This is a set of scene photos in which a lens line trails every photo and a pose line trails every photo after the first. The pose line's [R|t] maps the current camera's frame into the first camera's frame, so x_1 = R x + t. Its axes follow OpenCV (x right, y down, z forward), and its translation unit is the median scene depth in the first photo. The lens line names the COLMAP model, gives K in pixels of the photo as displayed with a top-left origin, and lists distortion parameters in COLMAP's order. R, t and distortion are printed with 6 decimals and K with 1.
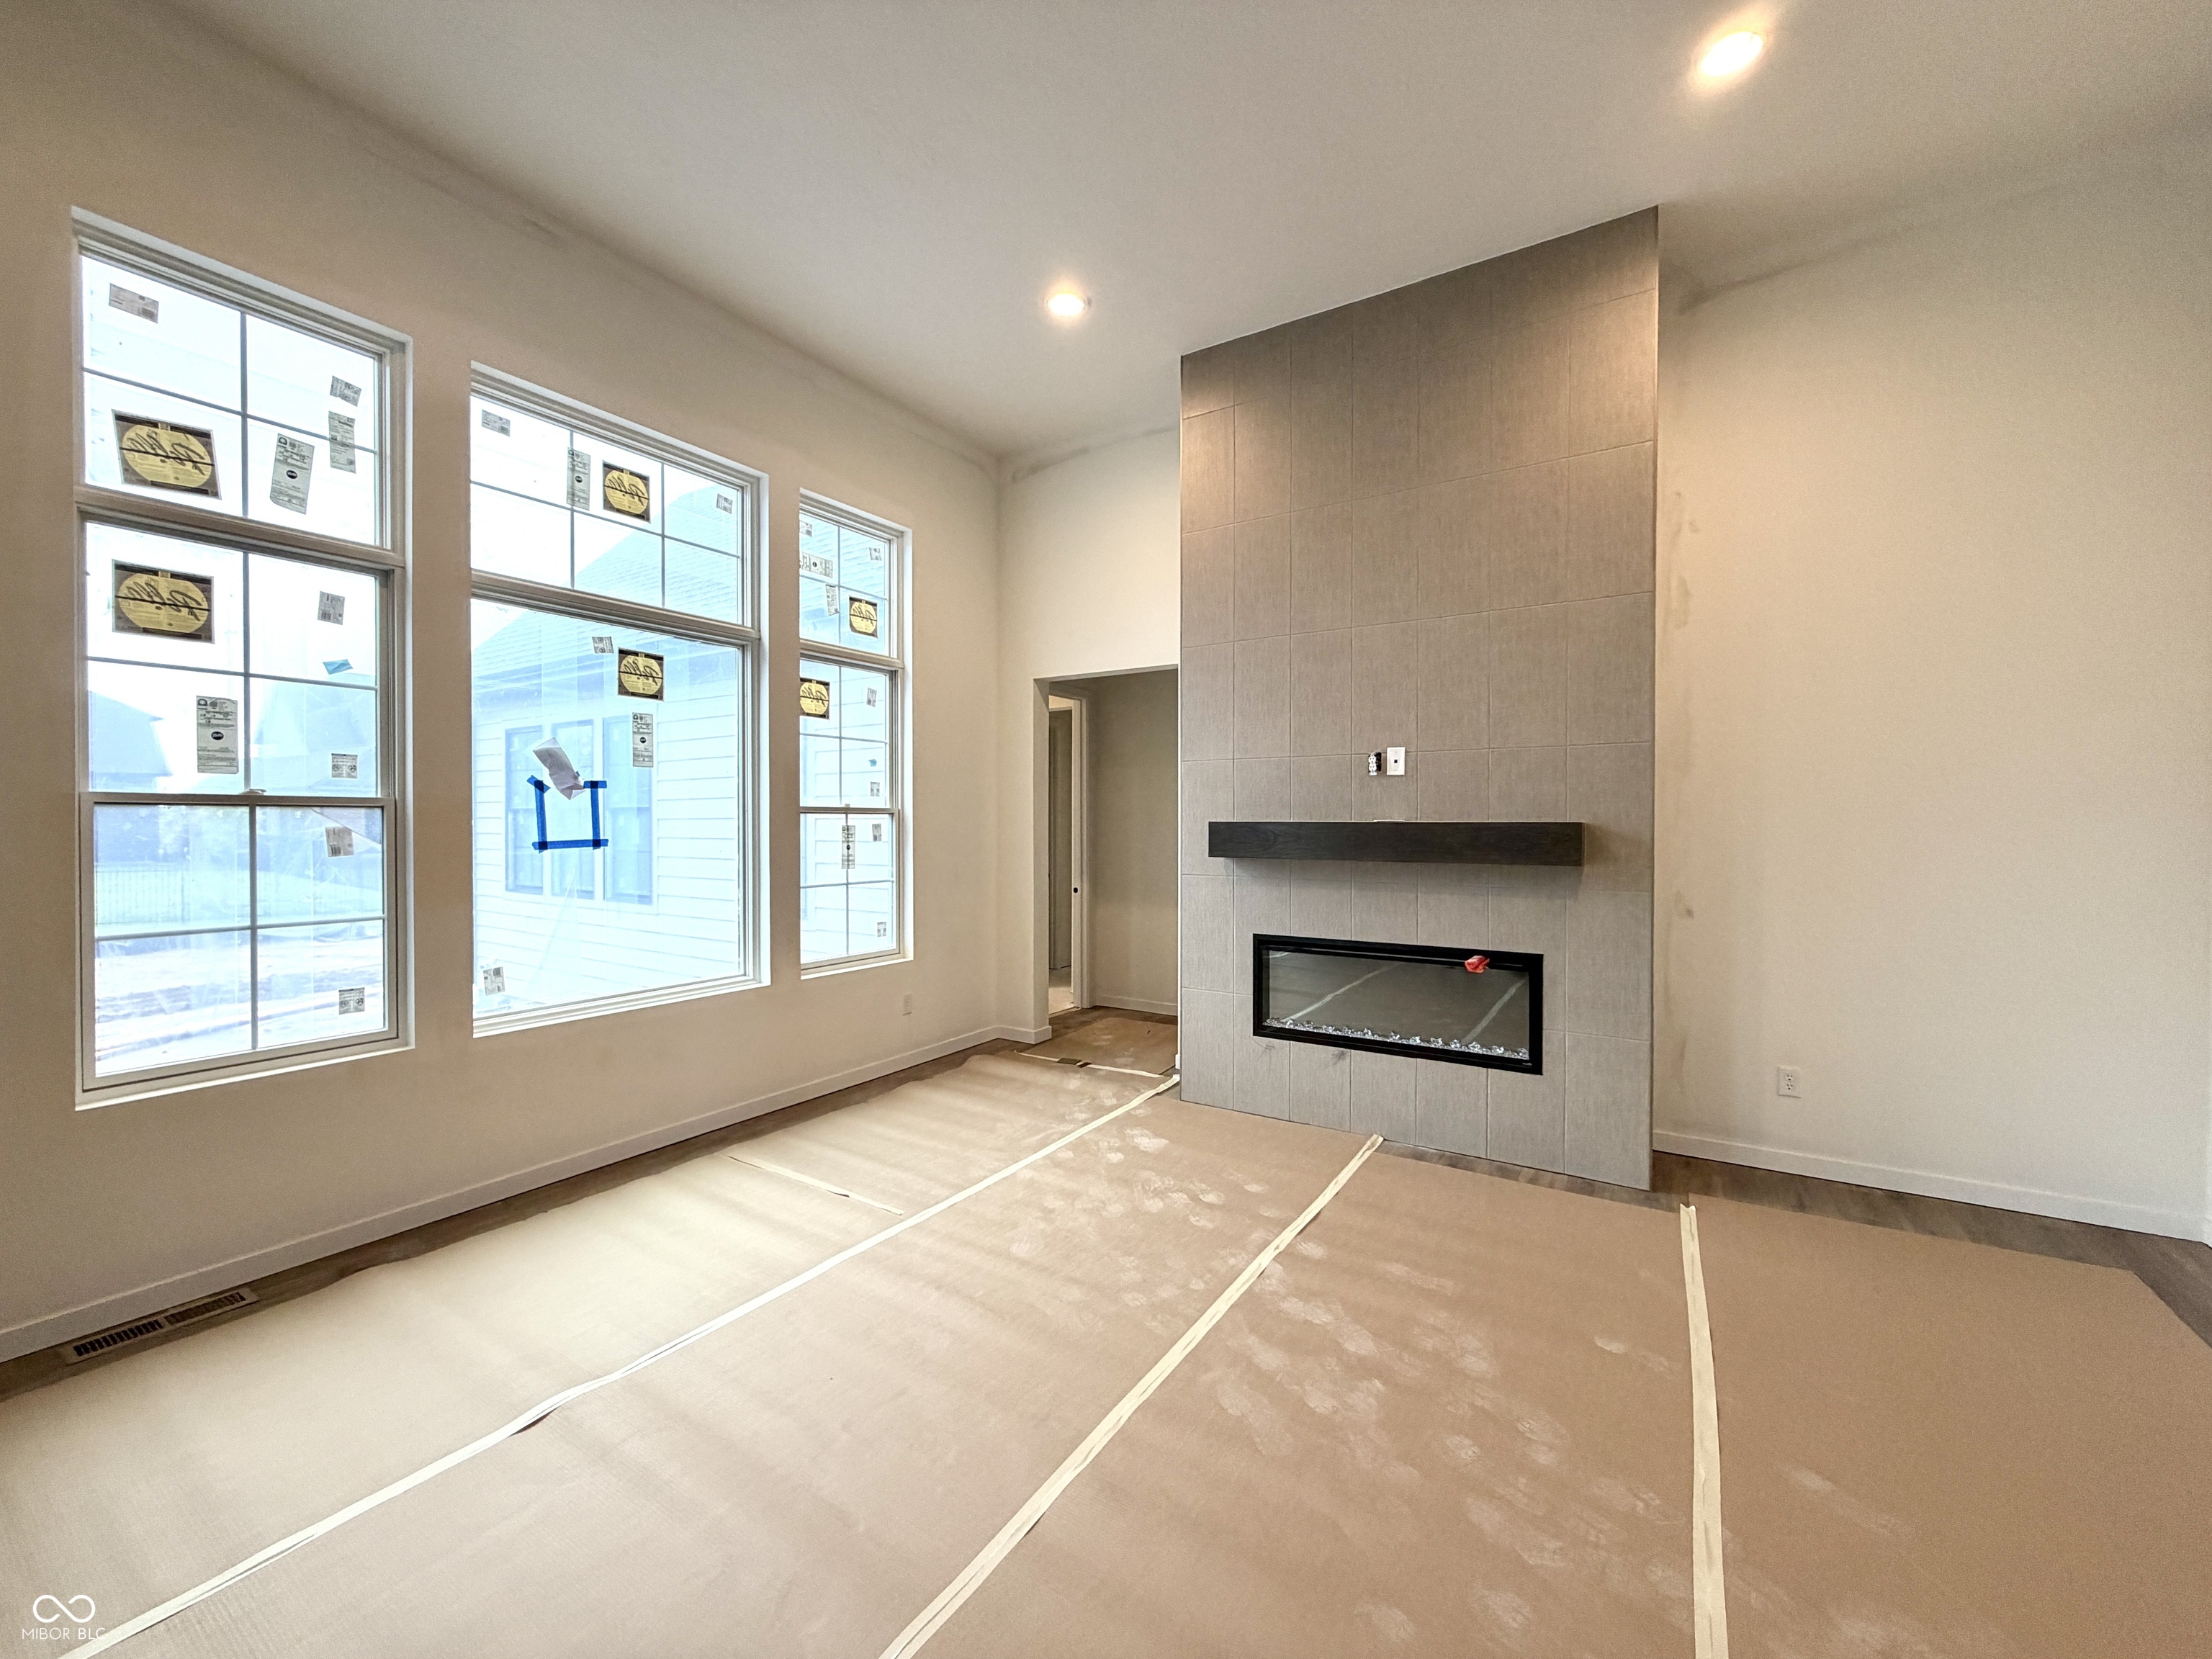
lens RADIAL K [[885.5, 0, 1095.8], [0, 885.5, 833.3], [0, 0, 1]] dist [-0.003596, -0.000091]
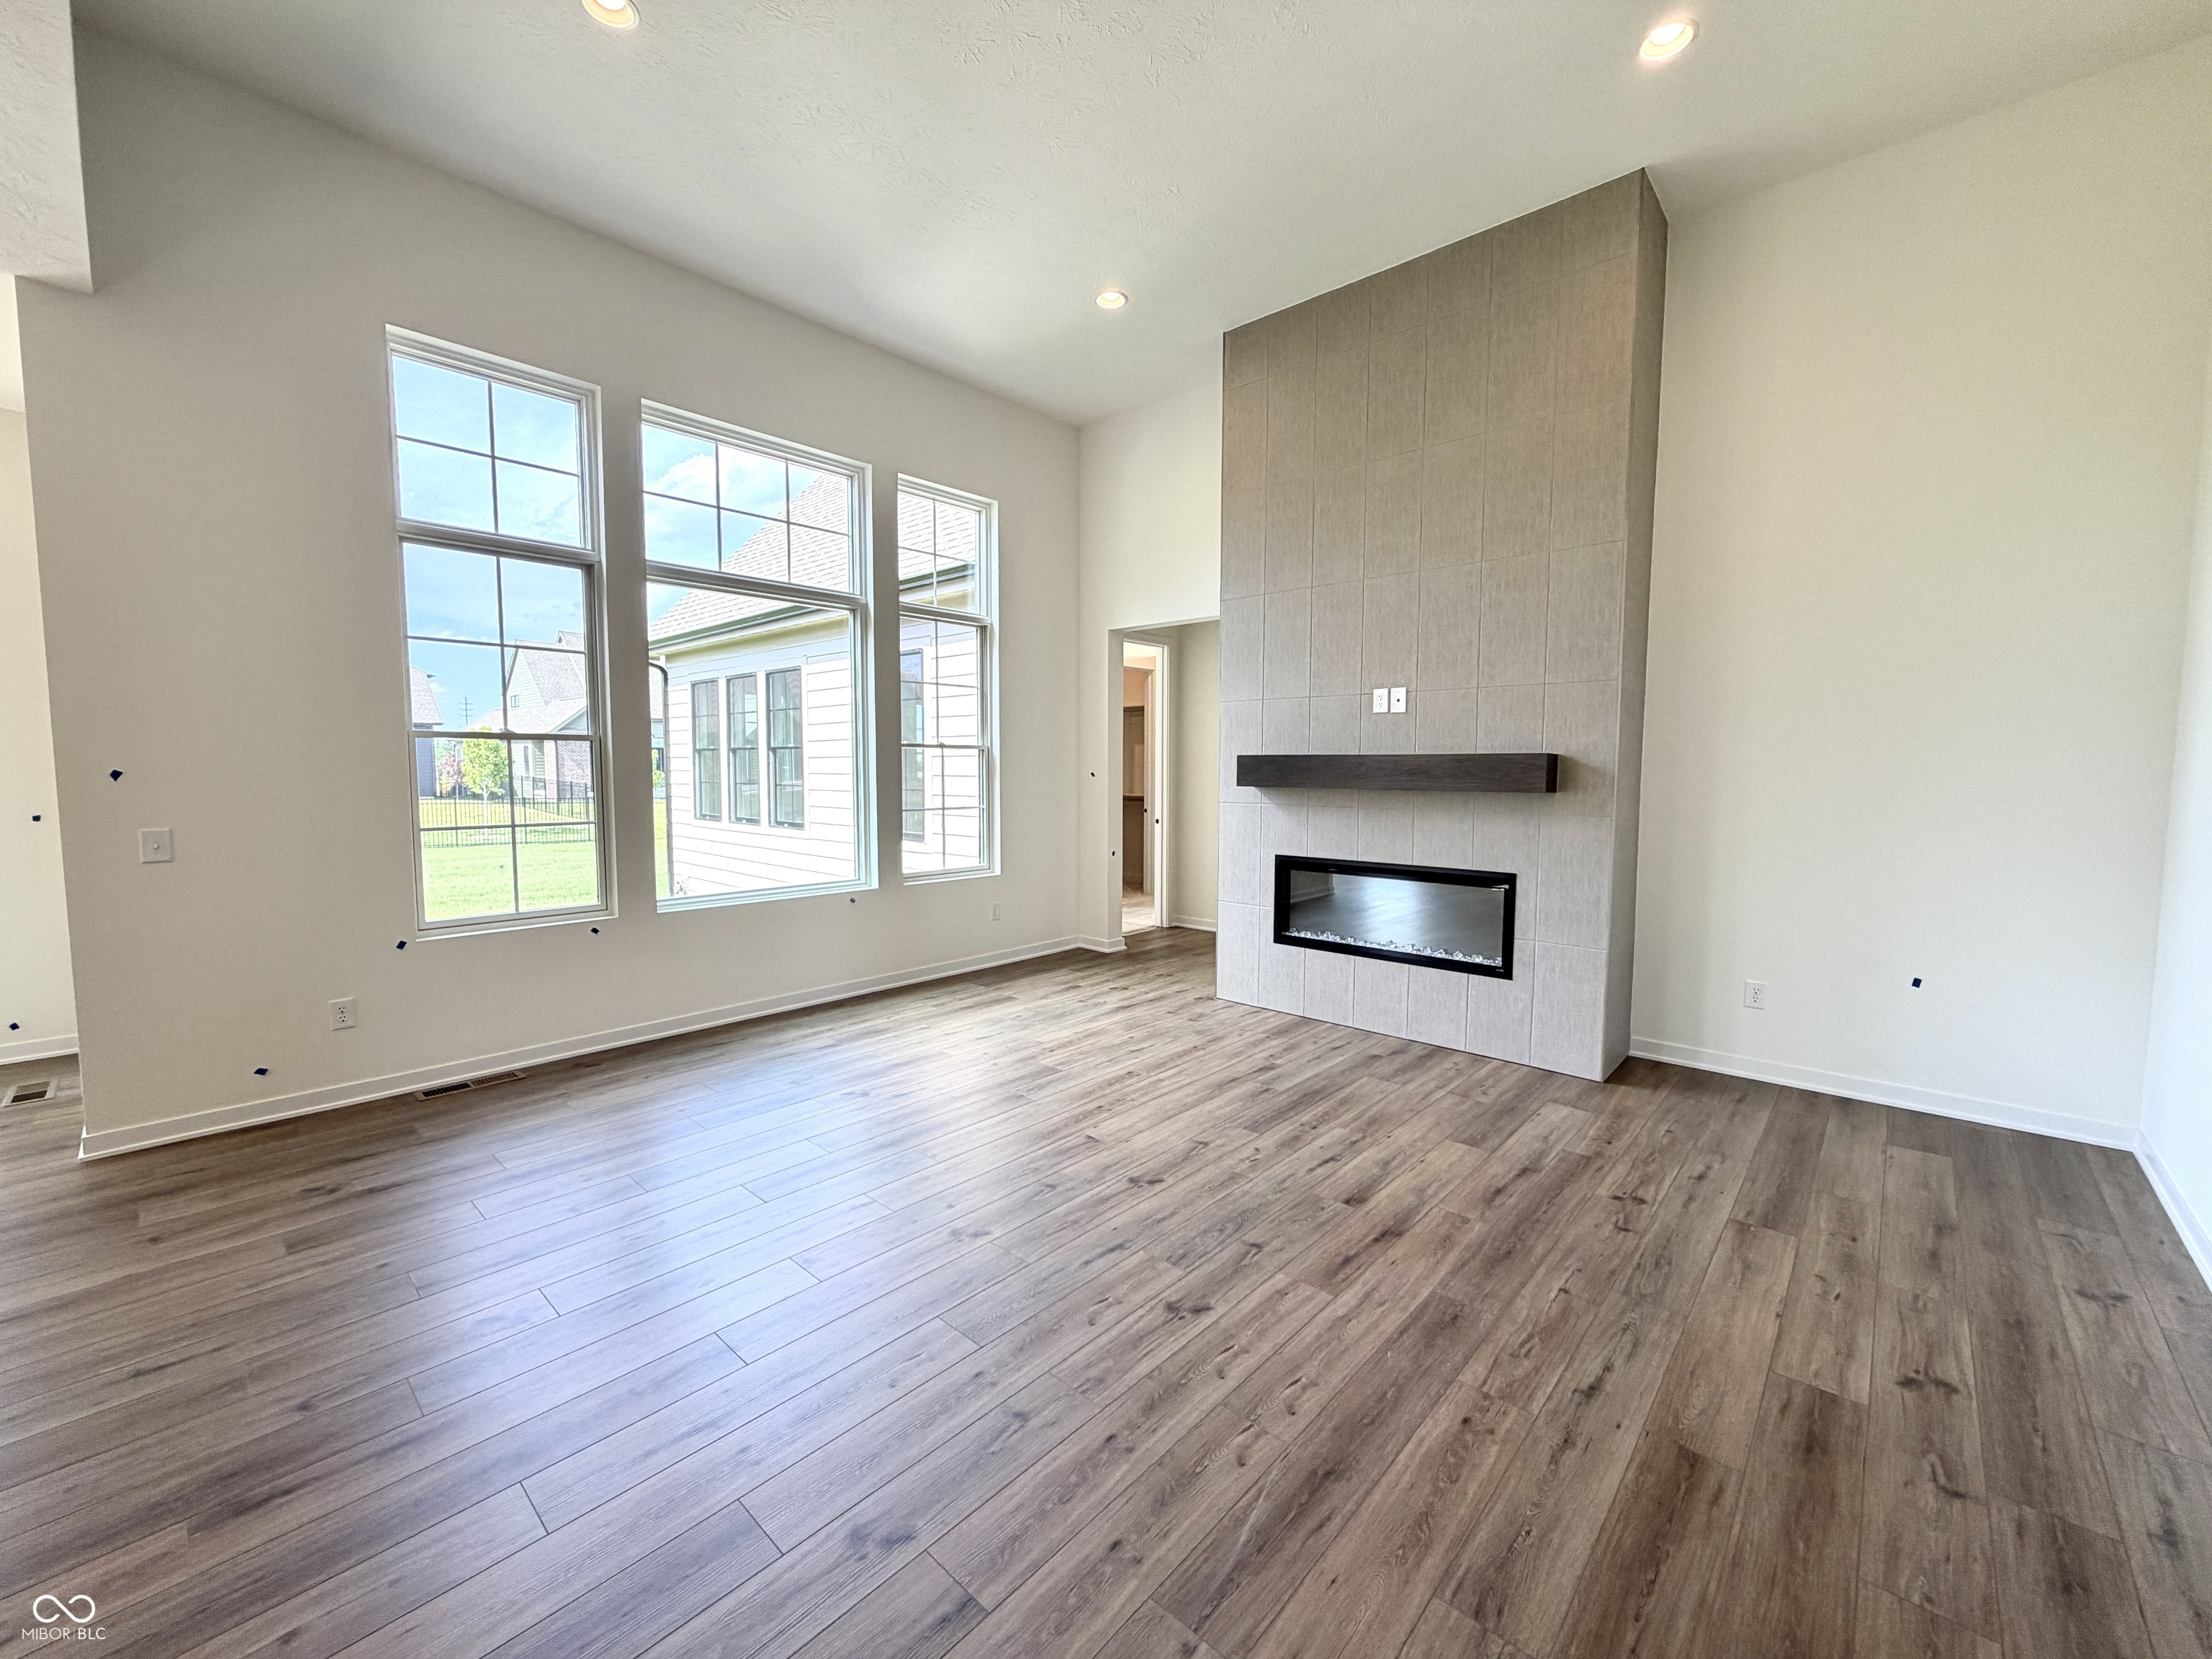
lens RADIAL K [[885.5, 0, 1088.6], [0, 885.5, 837.8], [0, 0, 1]] dist [-0.003596, -0.000091]
pose [[0.984678, 0.016198, -0.173630, 0.157207], [-0.004322, 0.997638, 0.068561, 0.017346], [0.174330, -0.066760, 0.982422, -0.182626]]
